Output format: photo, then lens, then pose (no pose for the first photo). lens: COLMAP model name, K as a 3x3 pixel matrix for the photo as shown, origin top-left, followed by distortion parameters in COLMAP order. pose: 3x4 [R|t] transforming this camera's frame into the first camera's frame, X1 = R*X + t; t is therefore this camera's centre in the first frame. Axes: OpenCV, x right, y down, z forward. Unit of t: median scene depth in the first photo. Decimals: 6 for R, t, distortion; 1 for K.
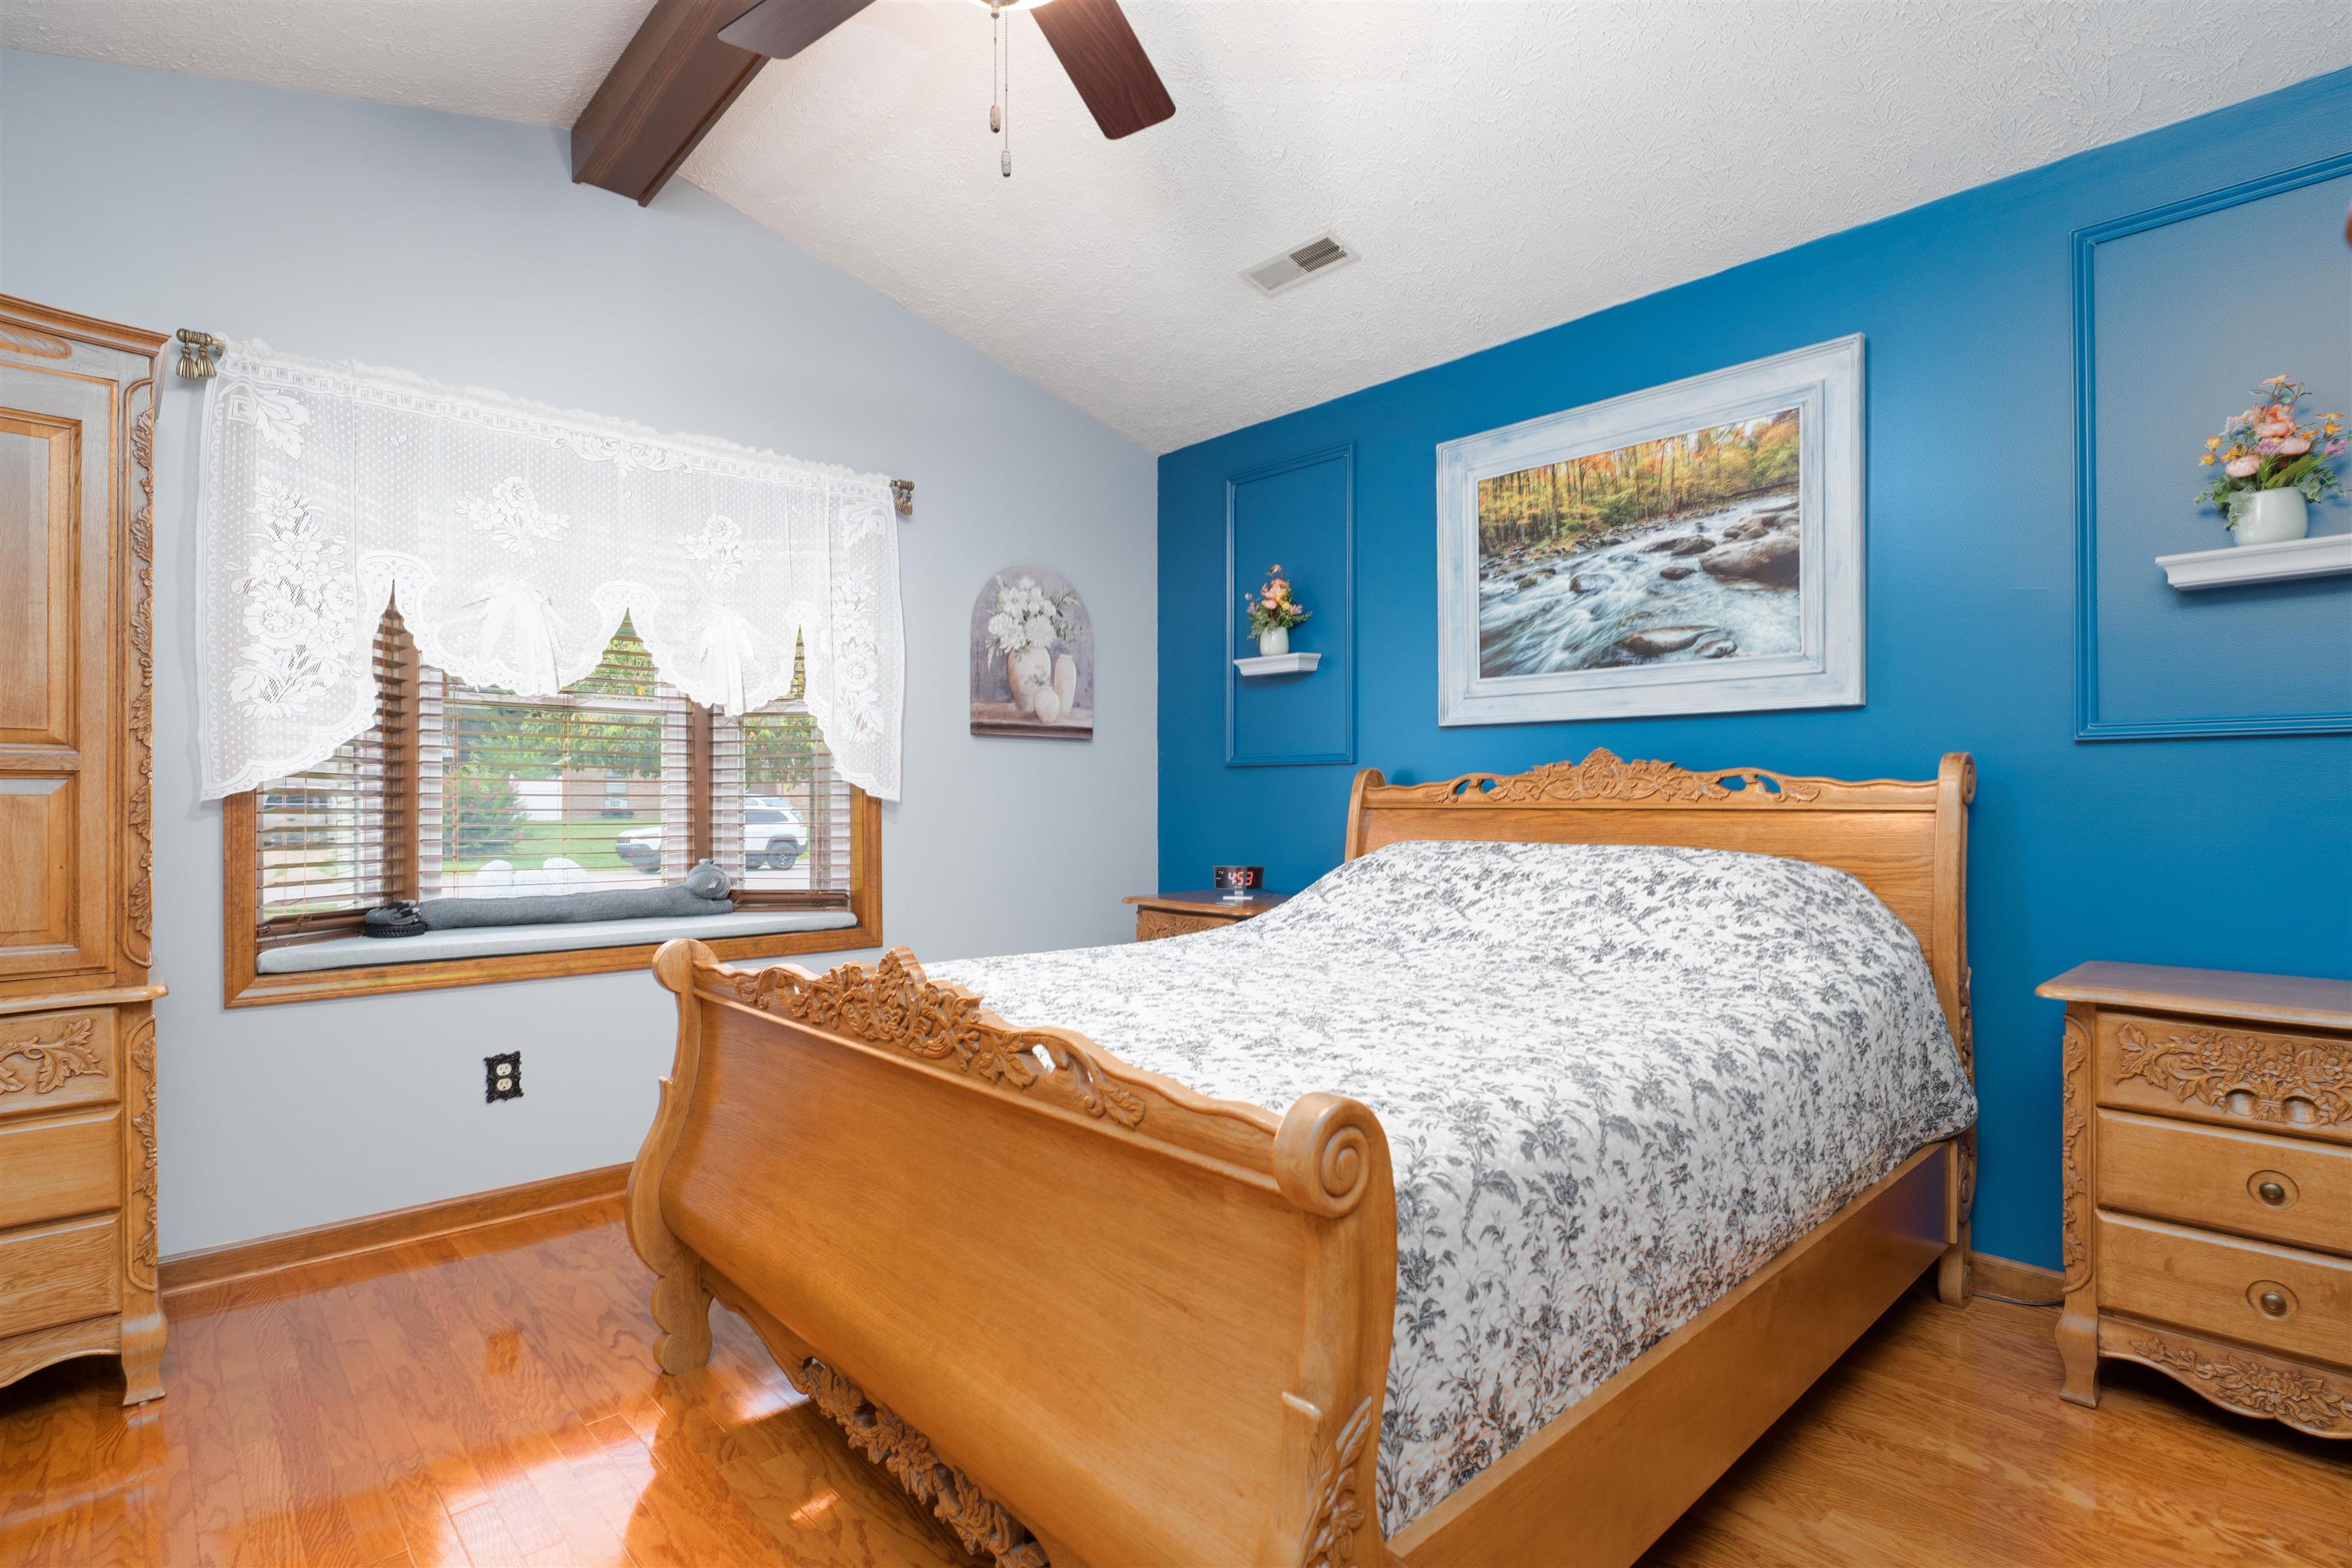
lens RADIAL K [[1145.5, 0, 1176.0], [0, 1145.5, 784.0], [0, 0, 1]] dist [-0.001532, -0.001023]
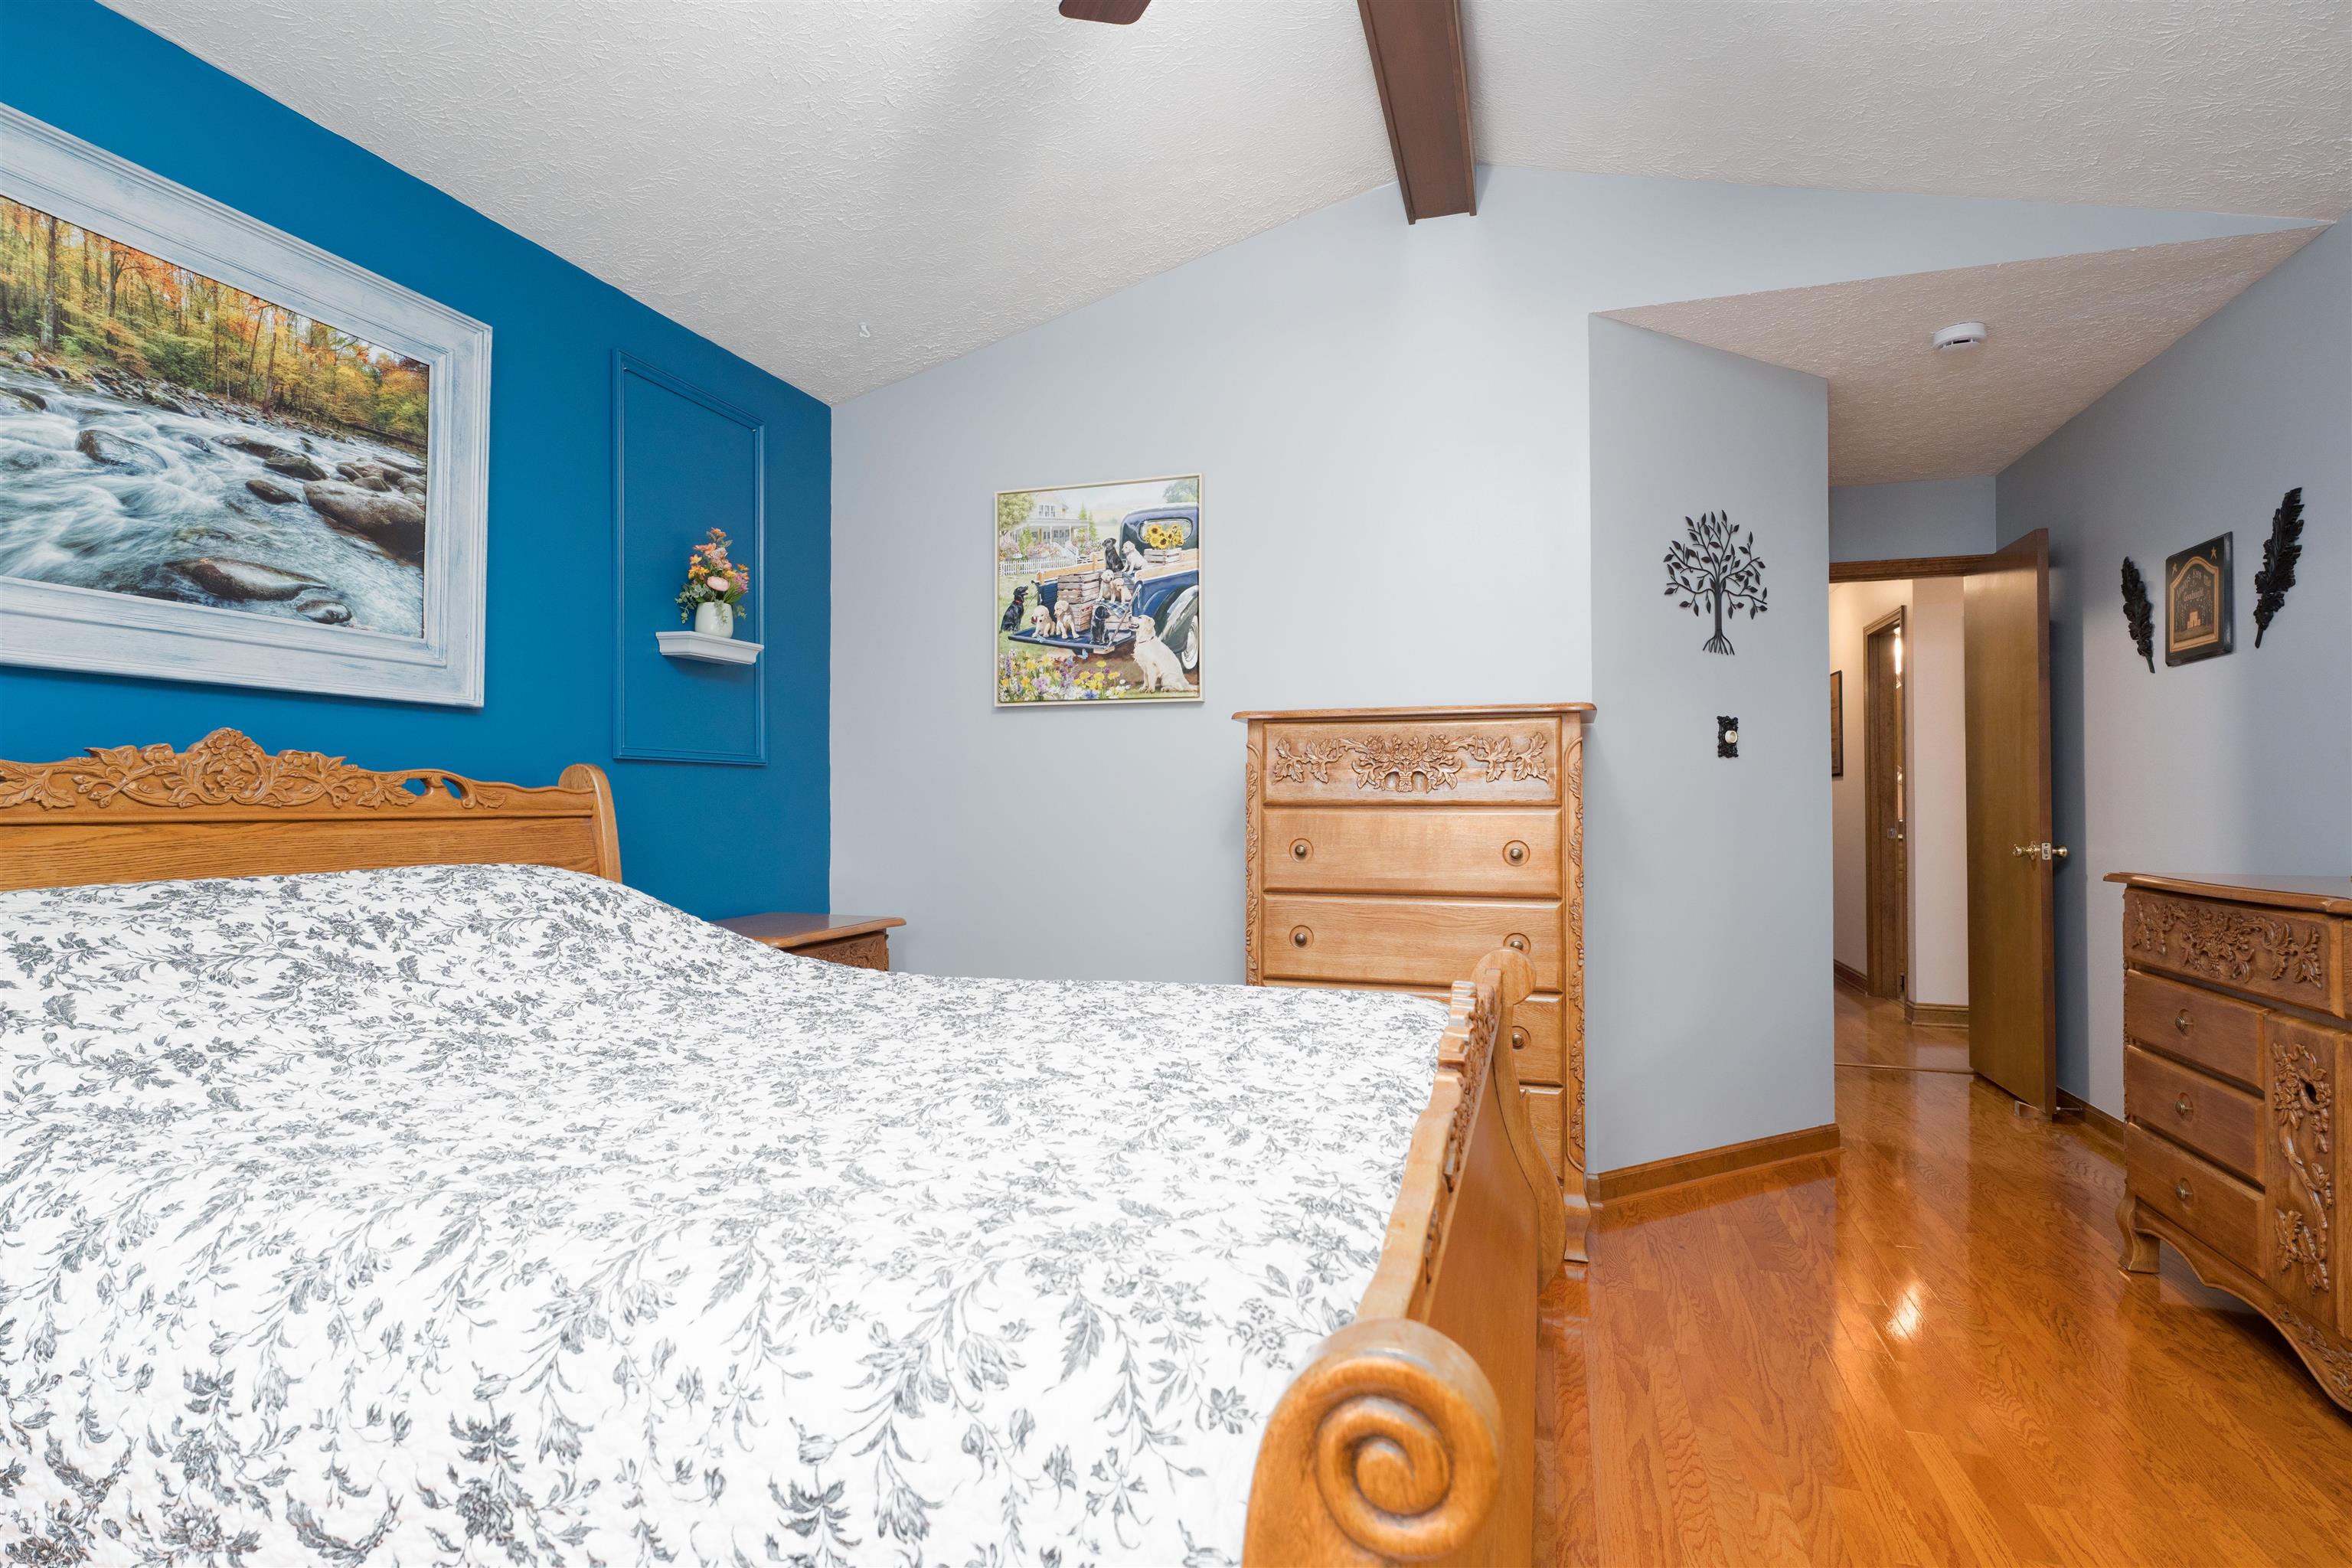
lens RADIAL K [[1145.5, 0, 1176.0], [0, 1145.5, 784.0], [0, 0, 1]] dist [-0.001532, -0.001023]
pose [[-0.493725, 0.023863, 0.869291, -0.468598], [0.000379, 0.999629, -0.027226, 0.019167], [-0.869618, -0.013113, -0.493551, 0.860928]]
